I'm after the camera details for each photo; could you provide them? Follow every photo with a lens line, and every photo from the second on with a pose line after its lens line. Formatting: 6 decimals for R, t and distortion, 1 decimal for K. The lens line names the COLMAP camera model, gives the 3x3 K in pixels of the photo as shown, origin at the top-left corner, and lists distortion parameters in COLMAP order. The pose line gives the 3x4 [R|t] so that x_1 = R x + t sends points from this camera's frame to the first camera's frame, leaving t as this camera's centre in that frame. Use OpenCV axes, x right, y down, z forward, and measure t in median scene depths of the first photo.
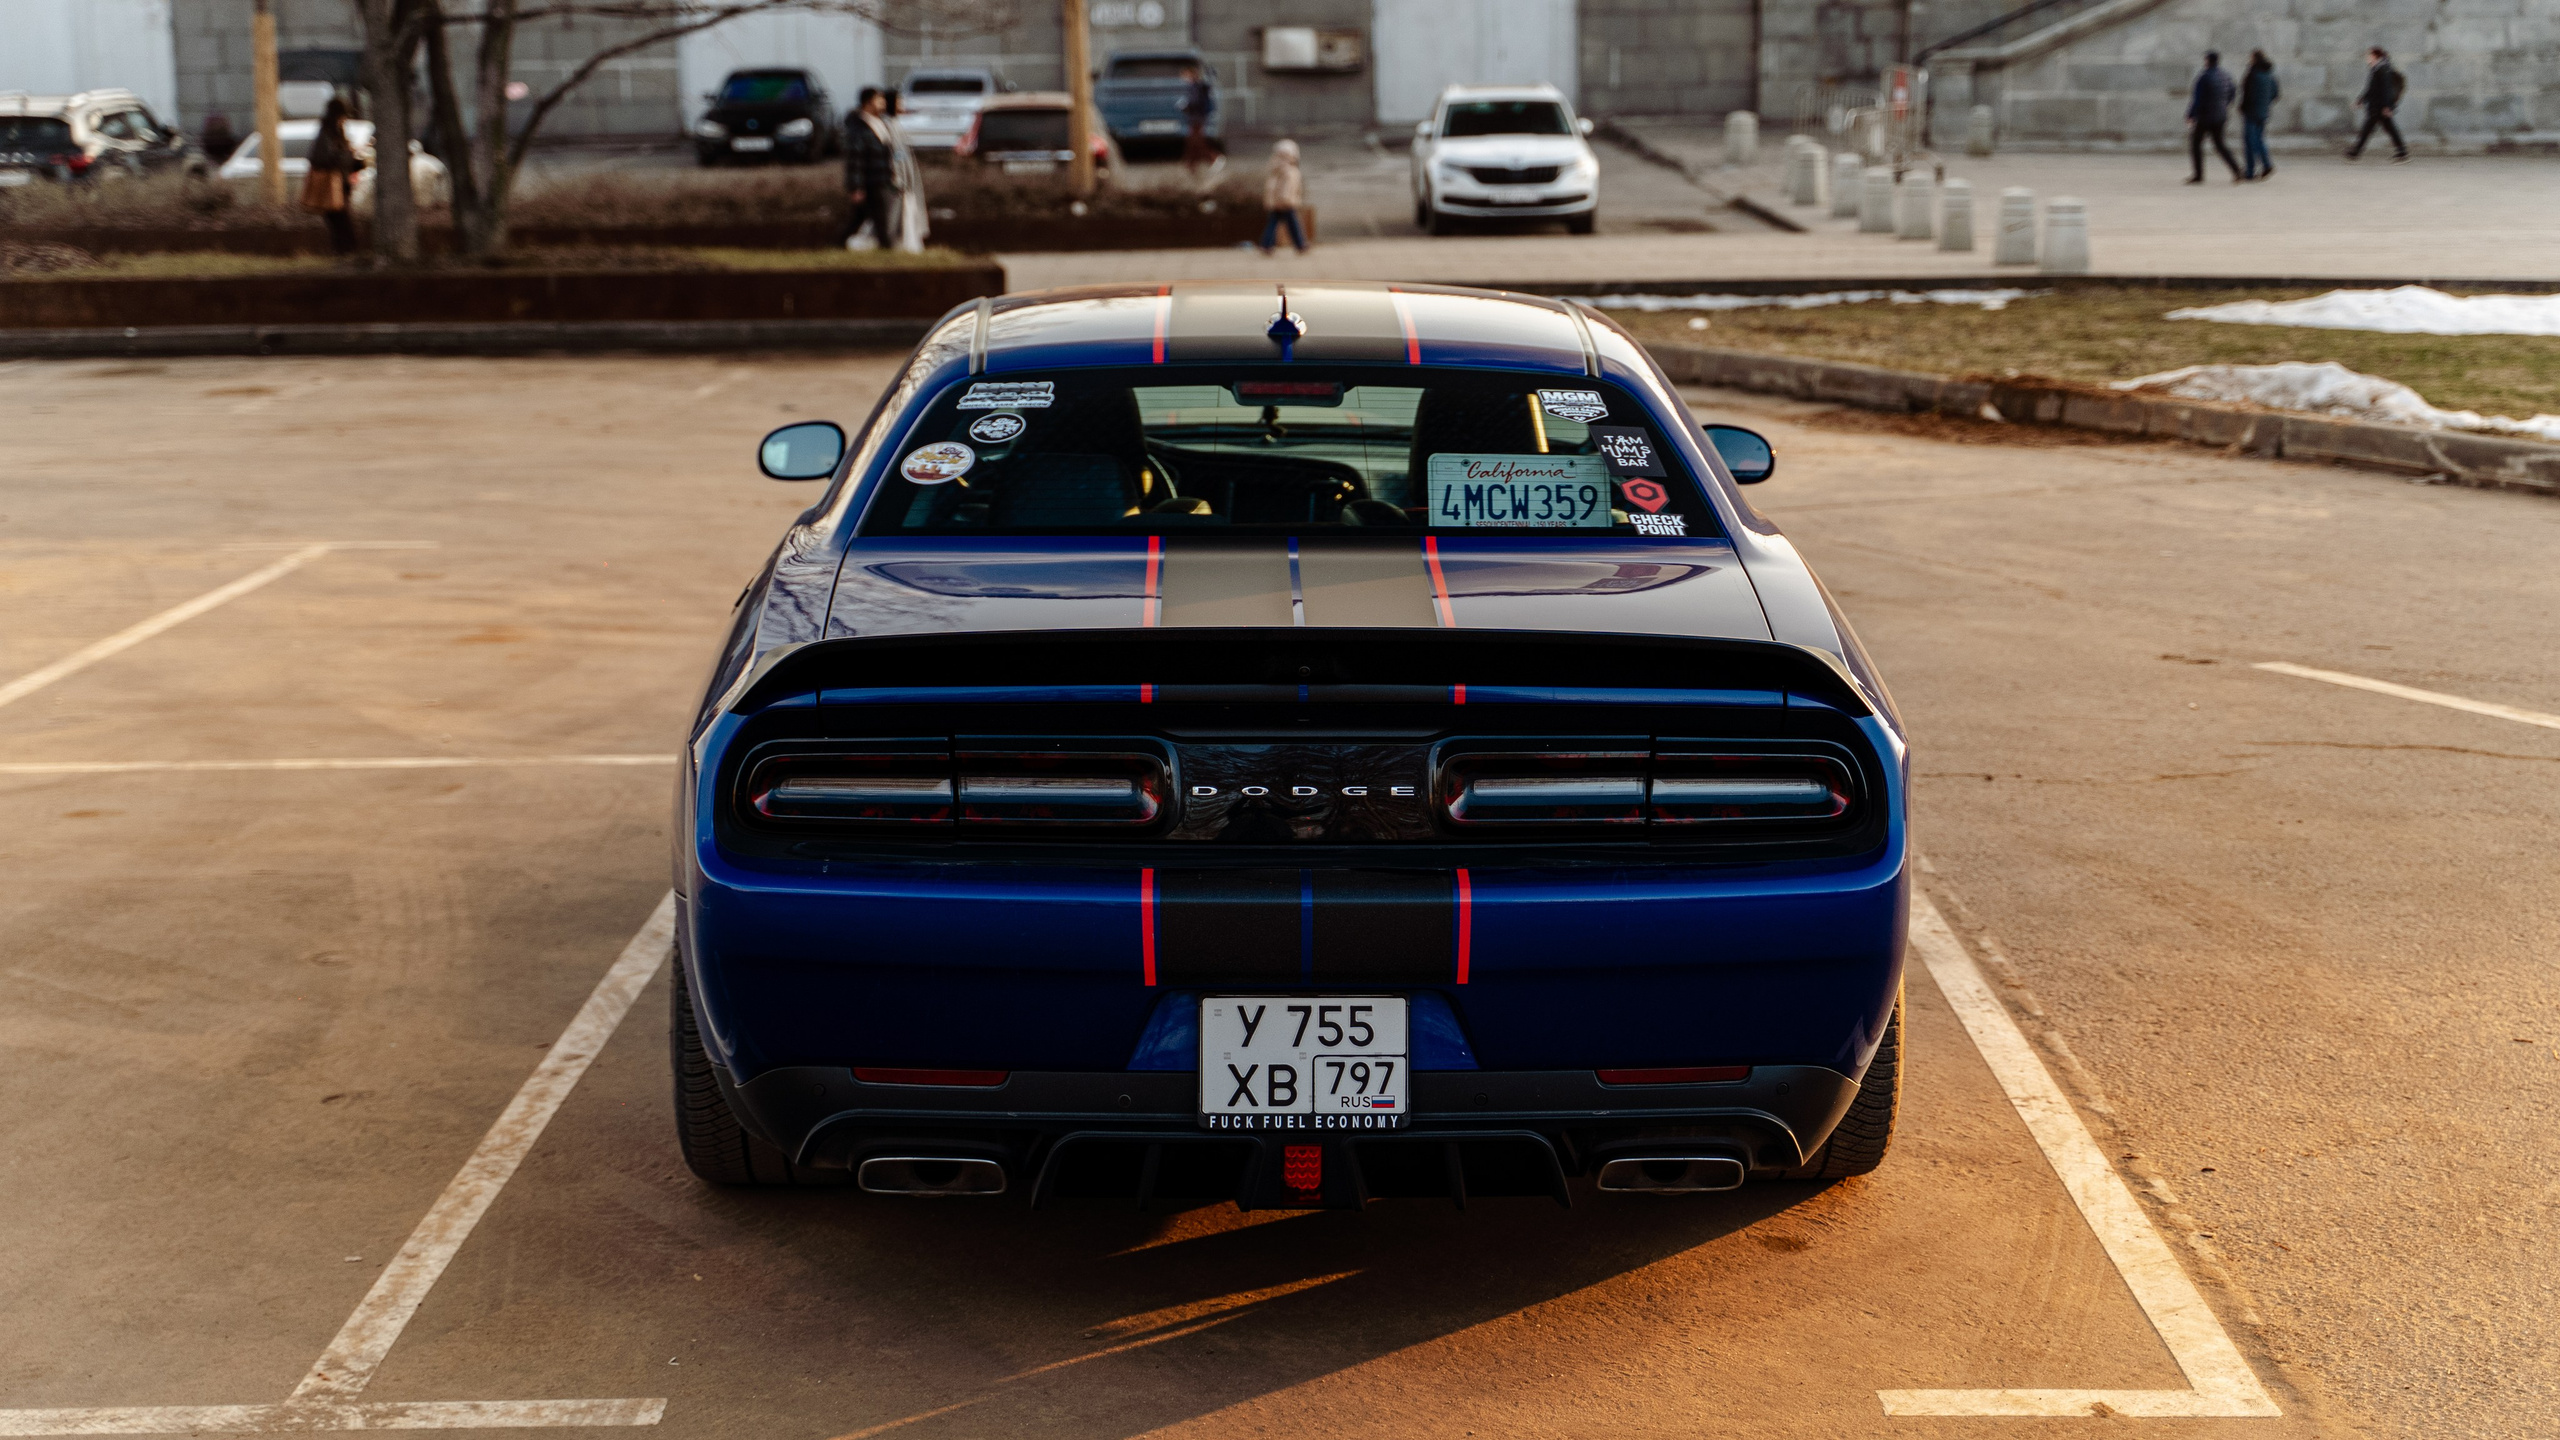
lens RADIAL K [[3636.4, 0, 1277.5], [0, 3636.4, 724.8], [0, 0, 1]] dist [-0.004383, 0.000000]
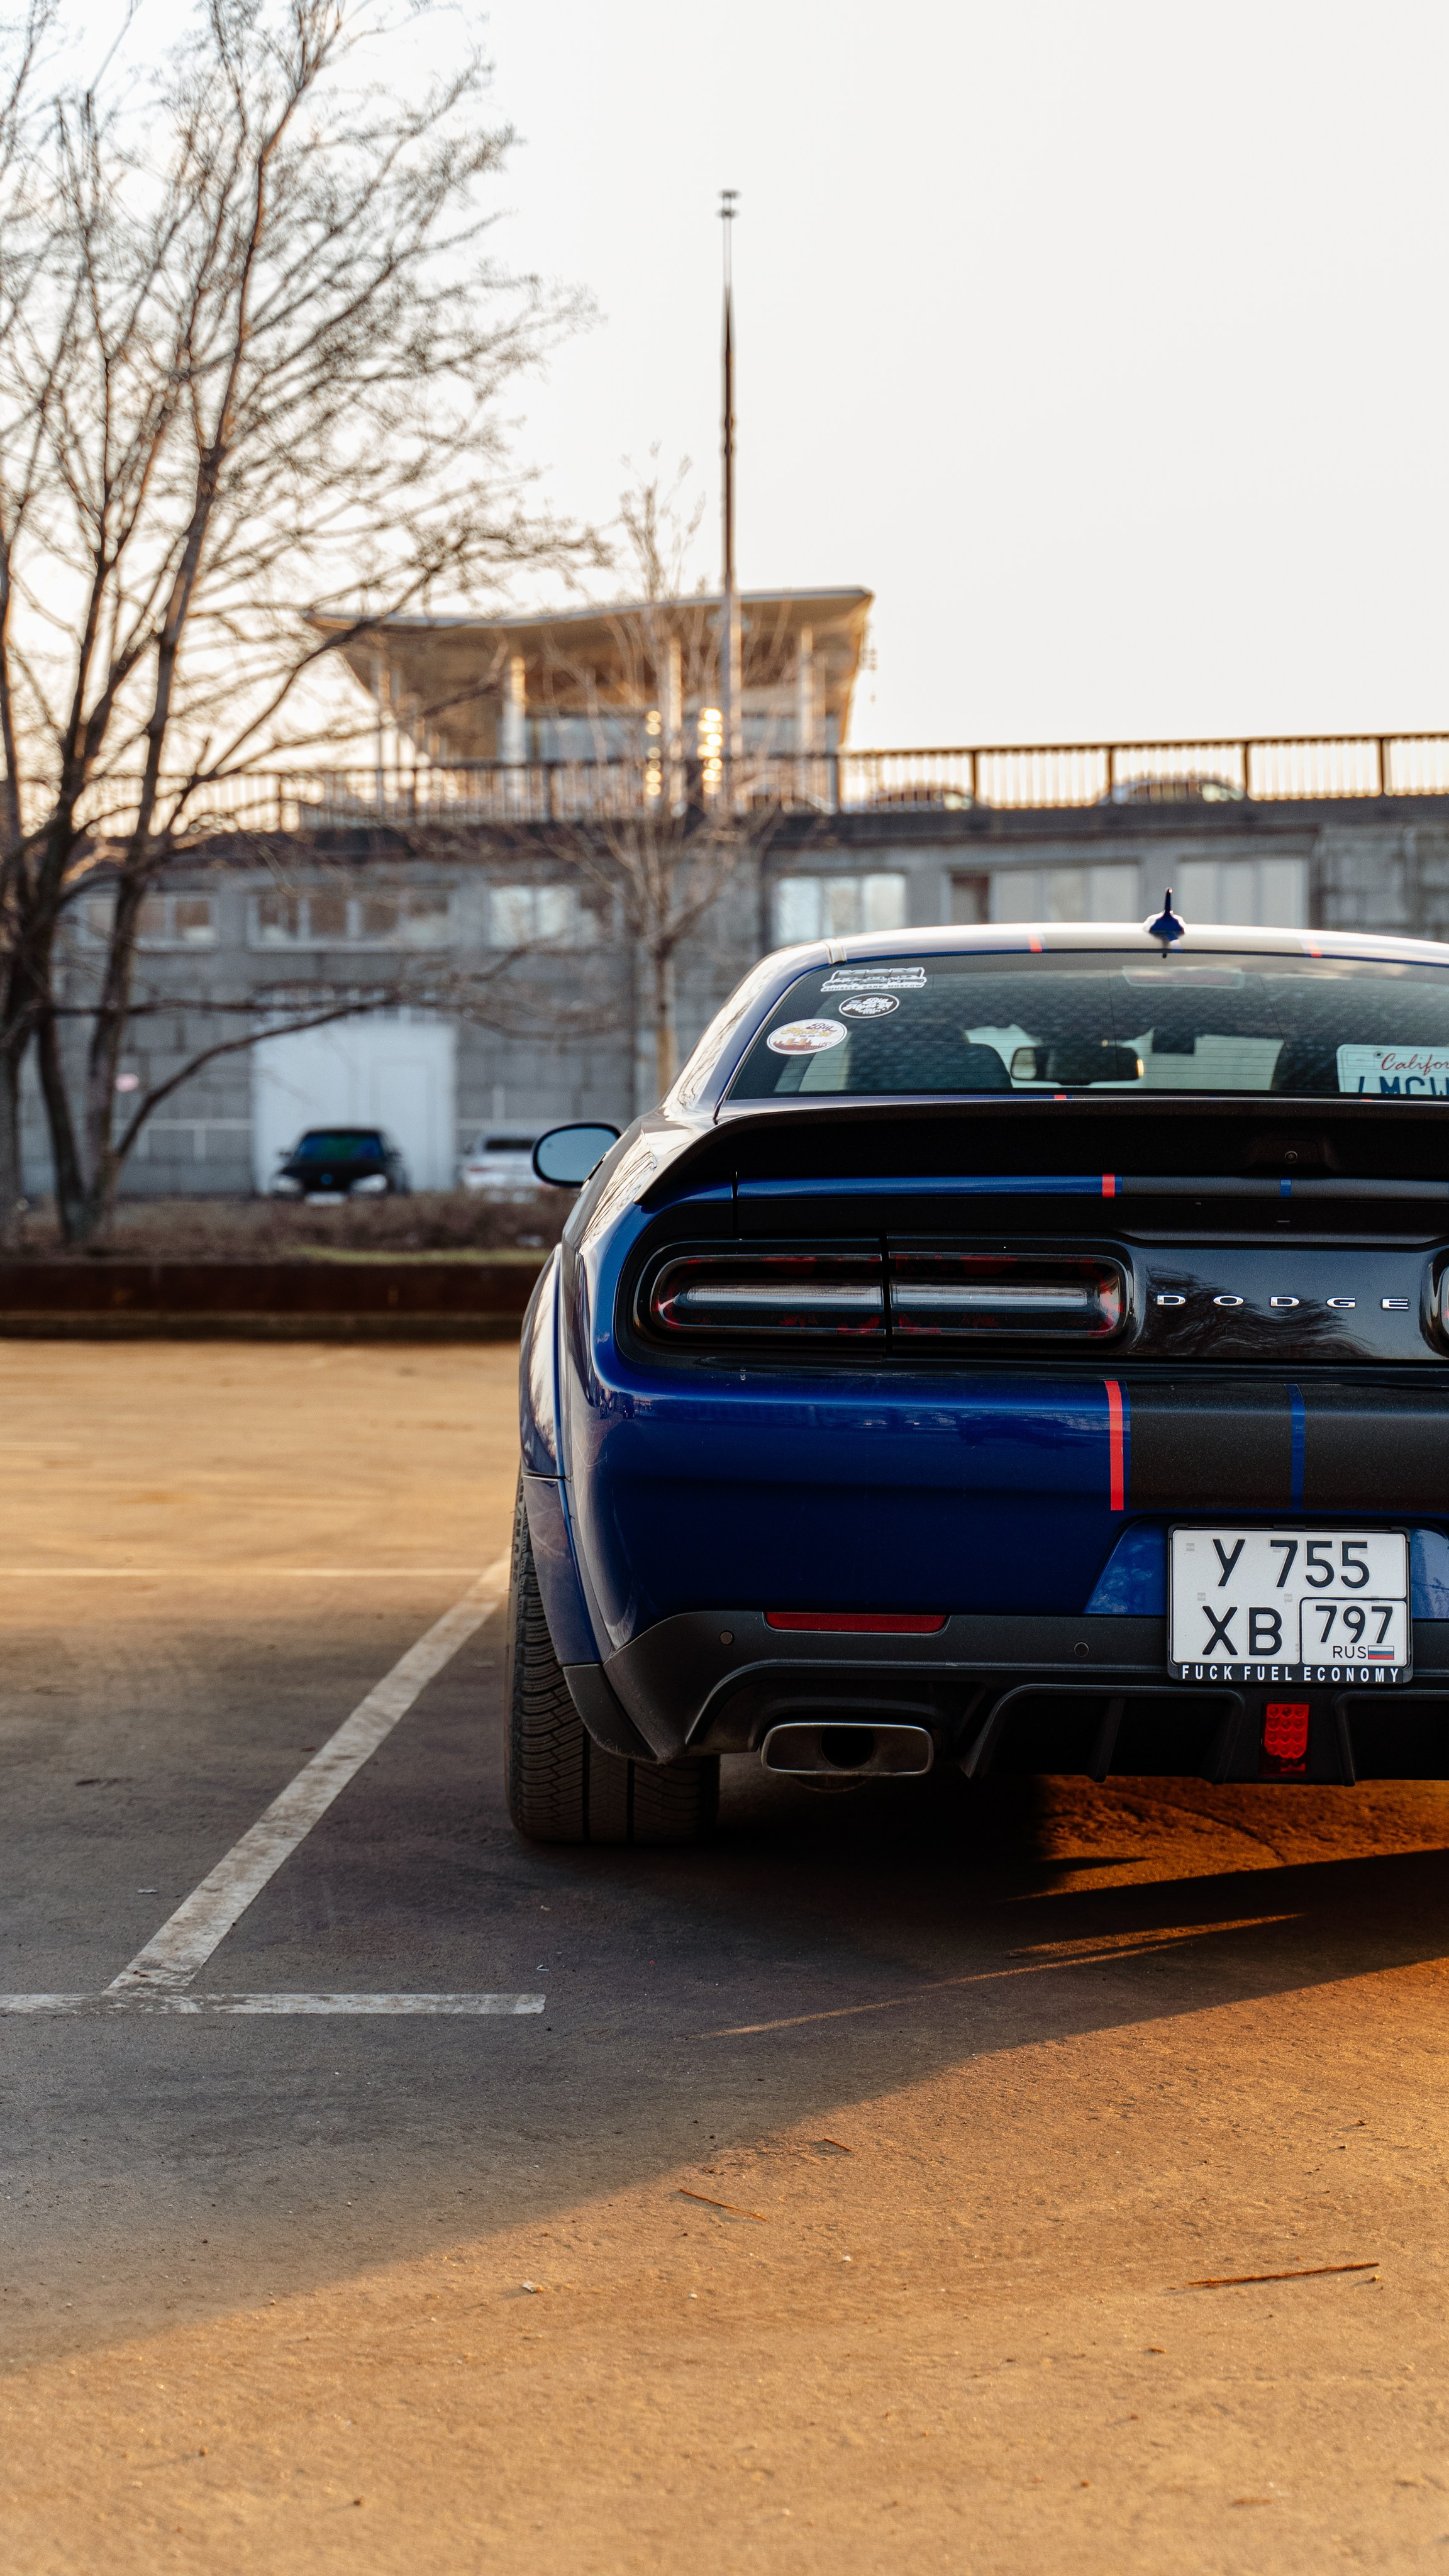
lens RADIAL K [[3659.1, 0, 785.7], [0, 3659.1, 1279.8], [0, 0, 1]] dist [-0.004383, 0.000000]
pose [[0.999830, 0.011127, -0.014710, -0.084474], [-0.013087, 0.989974, -0.140644, 0.117136], [0.012998, 0.140812, 0.989951, 0.101274]]
